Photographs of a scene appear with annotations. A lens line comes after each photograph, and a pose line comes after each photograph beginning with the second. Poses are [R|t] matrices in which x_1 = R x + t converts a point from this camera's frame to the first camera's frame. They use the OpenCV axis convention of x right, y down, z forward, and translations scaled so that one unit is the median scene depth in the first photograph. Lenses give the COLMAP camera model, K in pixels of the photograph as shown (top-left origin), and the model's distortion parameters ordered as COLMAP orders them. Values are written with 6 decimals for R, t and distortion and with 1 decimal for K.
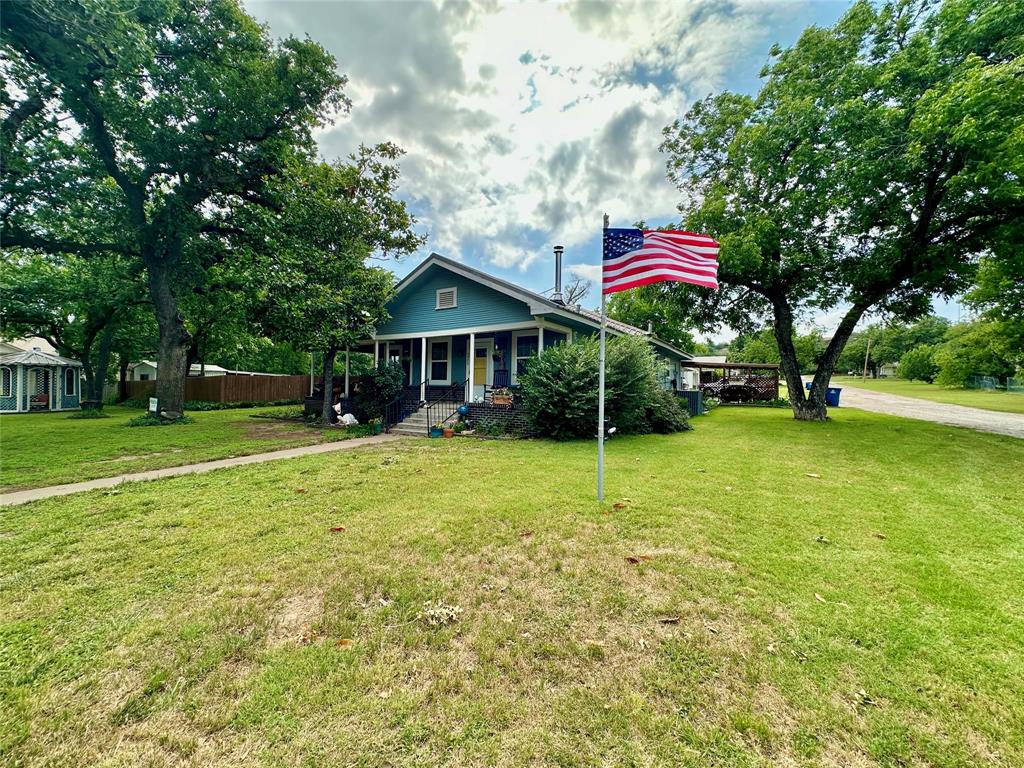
lens RADIAL K [[409.7, 0, 512.0], [0, 409.7, 384.0], [0, 0, 1]] dist [-0.003486, 0.000100]
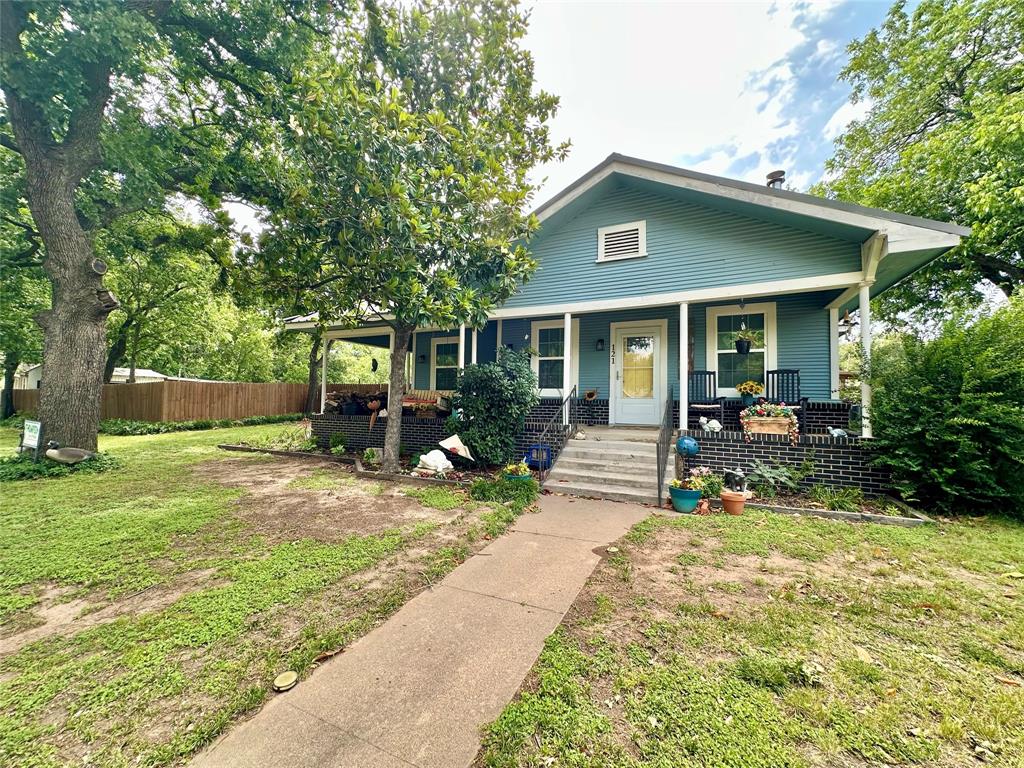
lens RADIAL K [[409.7, 0, 512.0], [0, 409.7, 384.0], [0, 0, 1]] dist [-0.003486, 0.000100]
pose [[0.994235, 0.006221, 0.107046, -0.325584], [-0.003173, 0.999585, -0.028616, 0.001135], [-0.107180, 0.028112, 0.993842, 0.412795]]
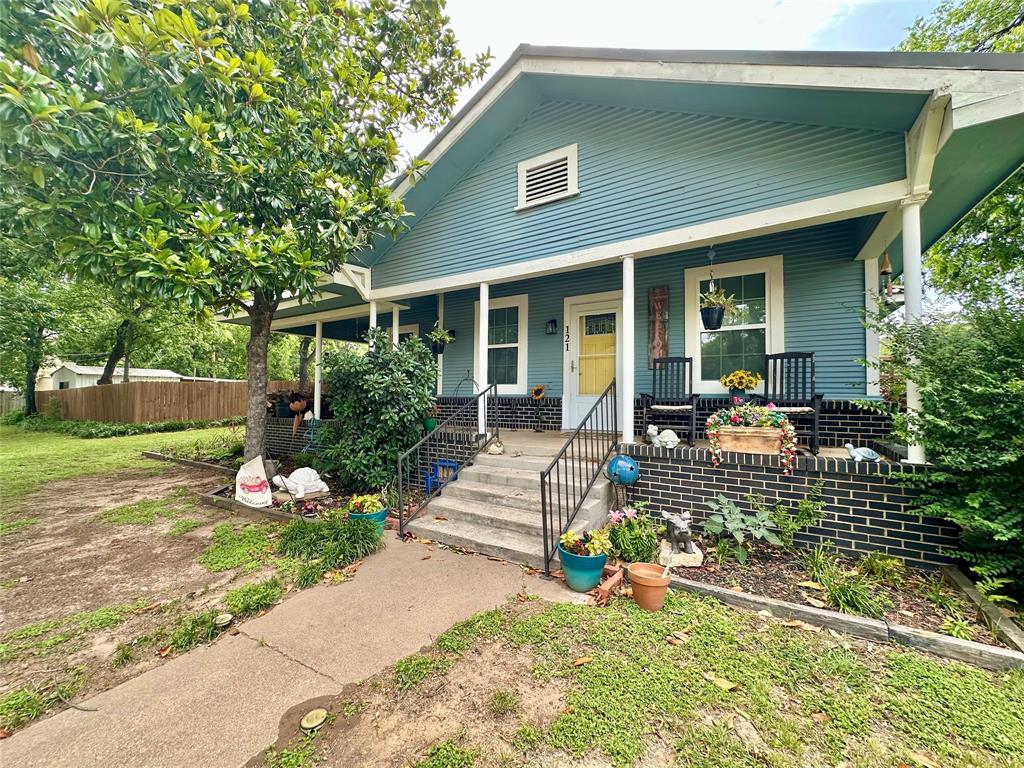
lens RADIAL K [[409.7, 0, 512.0], [0, 409.7, 384.0], [0, 0, 1]] dist [-0.003486, 0.000100]
pose [[0.999951, -0.009290, 0.003481, -0.174617], [0.009340, 0.999848, -0.014710, -0.002924], [-0.003344, 0.014742, 0.999886, 0.535771]]
